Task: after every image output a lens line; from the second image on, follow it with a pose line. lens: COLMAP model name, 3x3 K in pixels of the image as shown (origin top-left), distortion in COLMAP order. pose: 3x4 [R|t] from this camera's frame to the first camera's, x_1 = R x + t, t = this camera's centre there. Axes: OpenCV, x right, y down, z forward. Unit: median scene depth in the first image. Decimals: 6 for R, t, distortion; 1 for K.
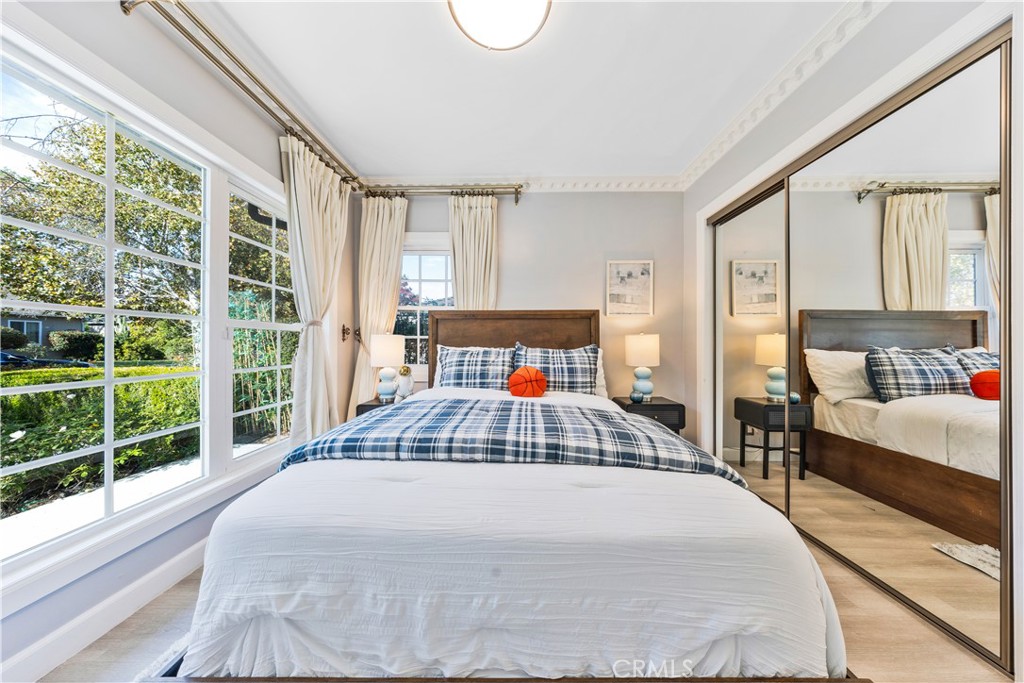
lens RADIAL K [[296.8, 0, 513.3], [0, 296.8, 343.8], [0, 0, 1]] dist [-0.000854, 0.000081]
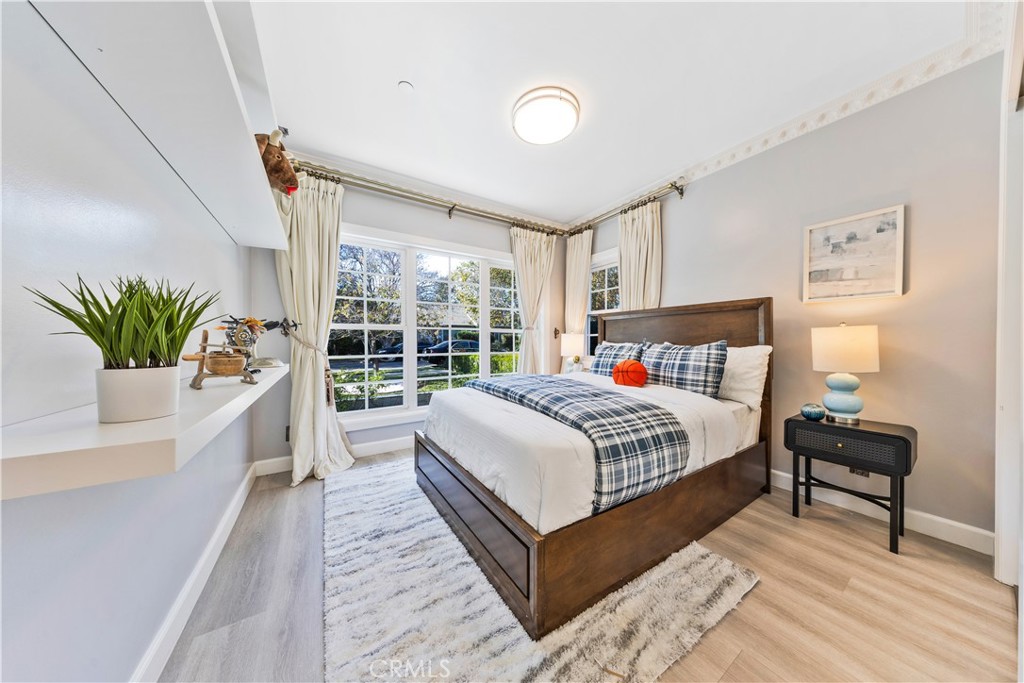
lens RADIAL K [[296.8, 0, 504.6], [0, 296.8, 342.3], [0, 0, 1]] dist [-0.000854, 0.000081]
pose [[0.539692, 0.003933, -0.841853, 0.672295], [0.002358, 0.999978, 0.006184, -0.000207], [0.841859, -0.005322, 0.539671, -0.035361]]
